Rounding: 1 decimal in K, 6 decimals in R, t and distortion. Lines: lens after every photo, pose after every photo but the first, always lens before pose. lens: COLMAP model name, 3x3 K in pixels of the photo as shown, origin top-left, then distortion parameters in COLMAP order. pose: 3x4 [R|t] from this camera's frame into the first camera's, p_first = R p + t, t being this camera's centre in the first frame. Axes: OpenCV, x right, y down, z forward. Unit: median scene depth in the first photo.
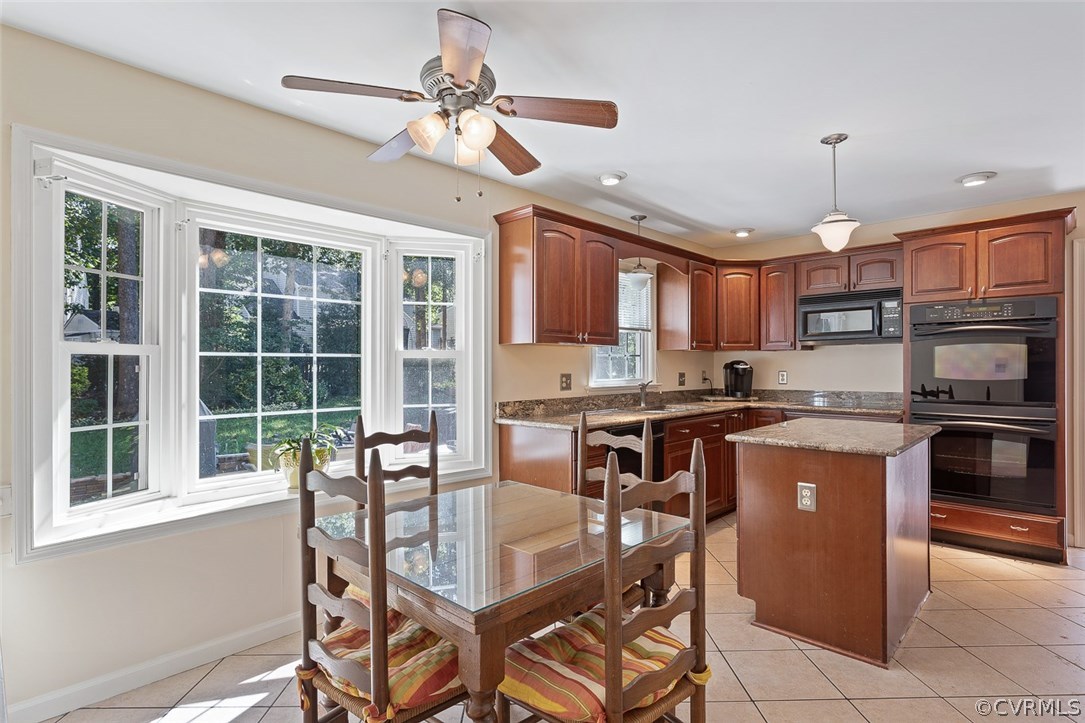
lens RADIAL K [[580.2, 0, 541.2], [0, 580.2, 372.7], [0, 0, 1]] dist [0.003834, 0.000463]
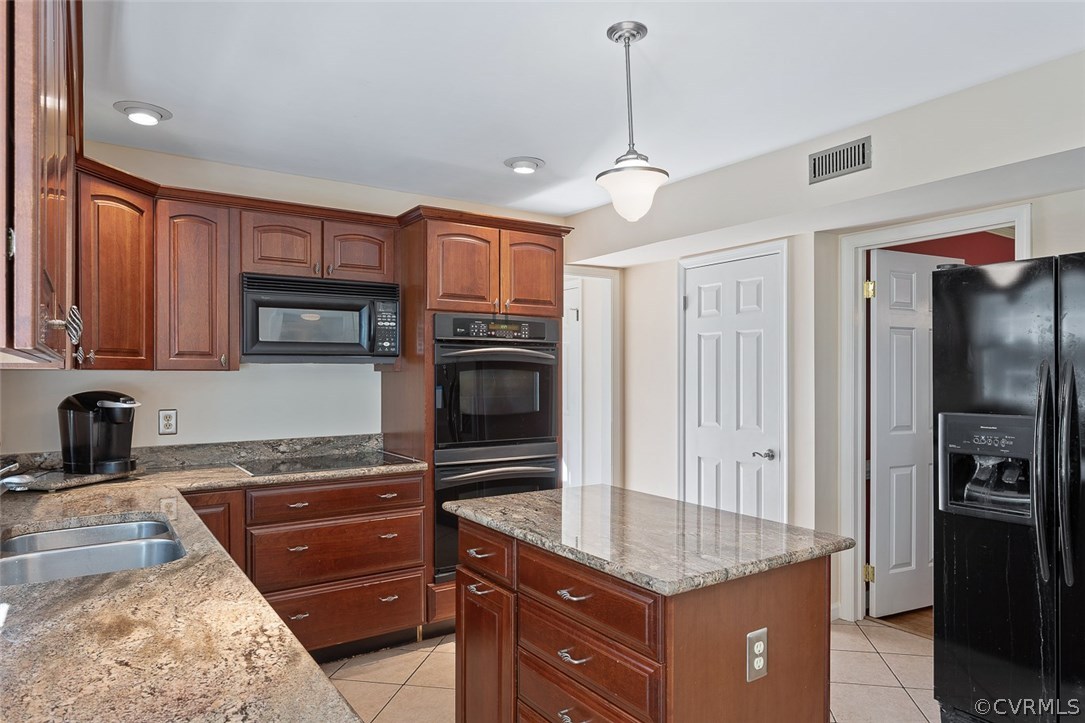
lens RADIAL K [[670.1, 0, 542.1], [0, 670.1, 373.0], [0, 0, 1]] dist [0.001621, 0.000183]
pose [[0.189105, 0.005109, 0.981944, -0.145018], [0.011289, 0.999909, -0.007377, -0.035998], [-0.981892, 0.012480, 0.189031, 0.739337]]
